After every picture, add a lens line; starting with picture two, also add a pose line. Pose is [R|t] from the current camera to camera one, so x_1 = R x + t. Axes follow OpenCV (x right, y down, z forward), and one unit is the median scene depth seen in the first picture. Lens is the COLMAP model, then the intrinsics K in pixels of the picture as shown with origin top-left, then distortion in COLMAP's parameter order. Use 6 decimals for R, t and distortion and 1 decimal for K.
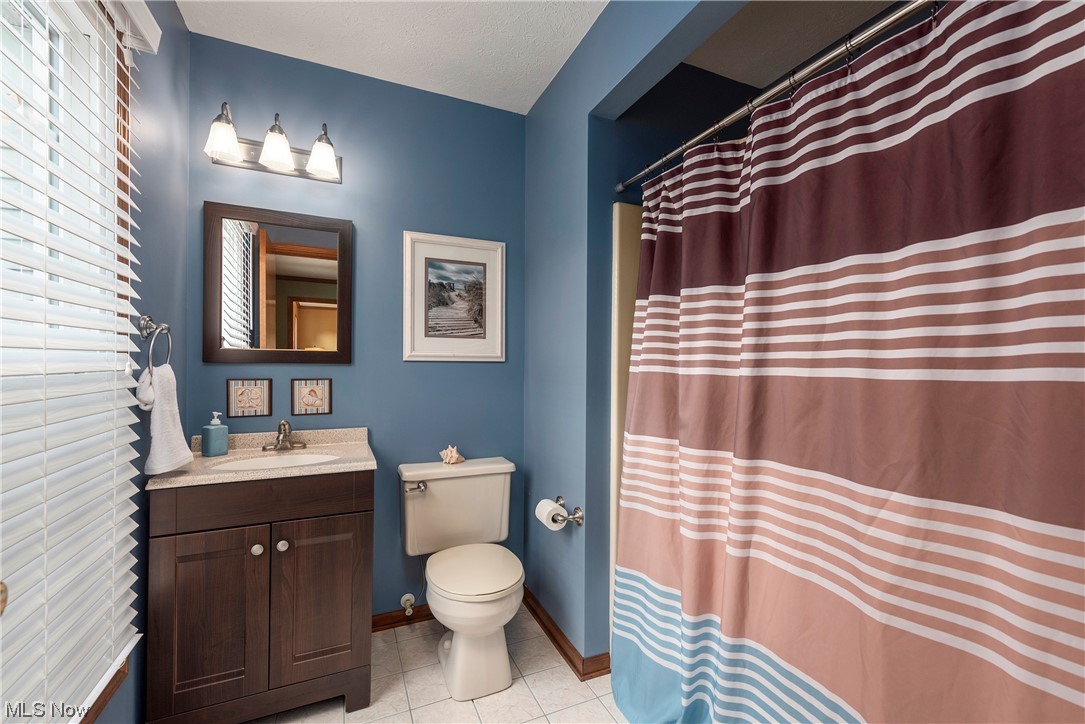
lens RADIAL K [[441.2, 0, 538.0], [0, 441.2, 363.6], [0, 0, 1]] dist [-0.000597, -0.000579]
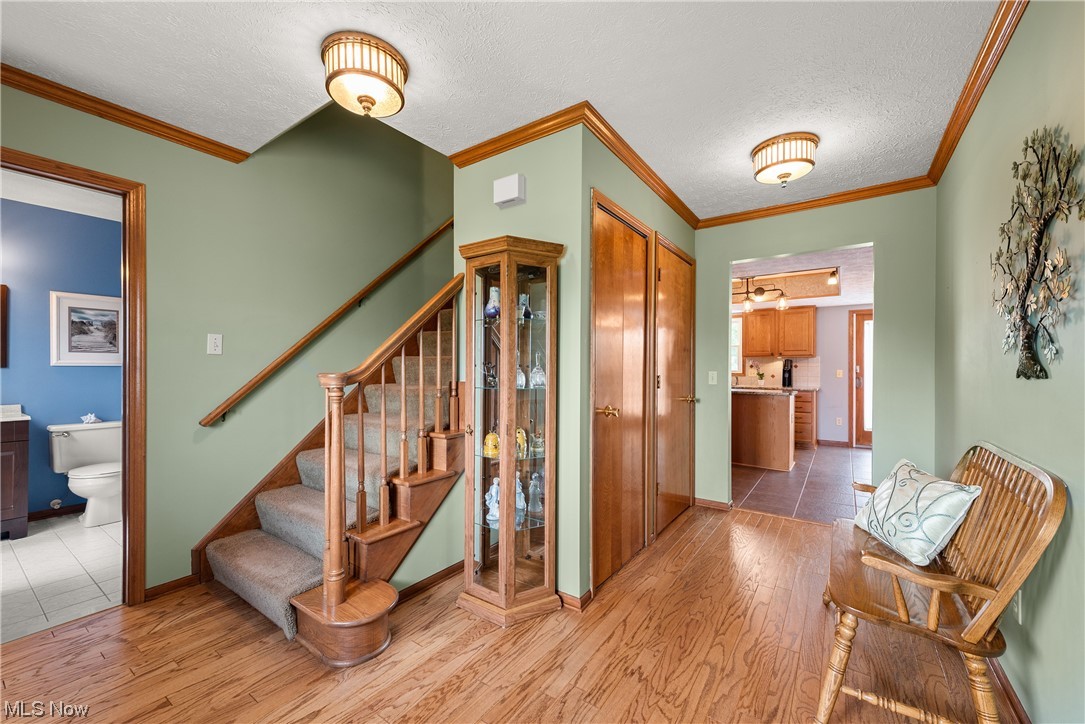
lens RADIAL K [[431.7, 0, 546.3], [0, 431.7, 365.2], [0, 0, 1]] dist [0.002974, 0.000062]
pose [[0.854256, -0.007777, 0.519794, 0.461817], [0.008098, 0.999966, 0.001653, 0.003097], [-0.519789, 0.002798, 0.854290, -1.430949]]
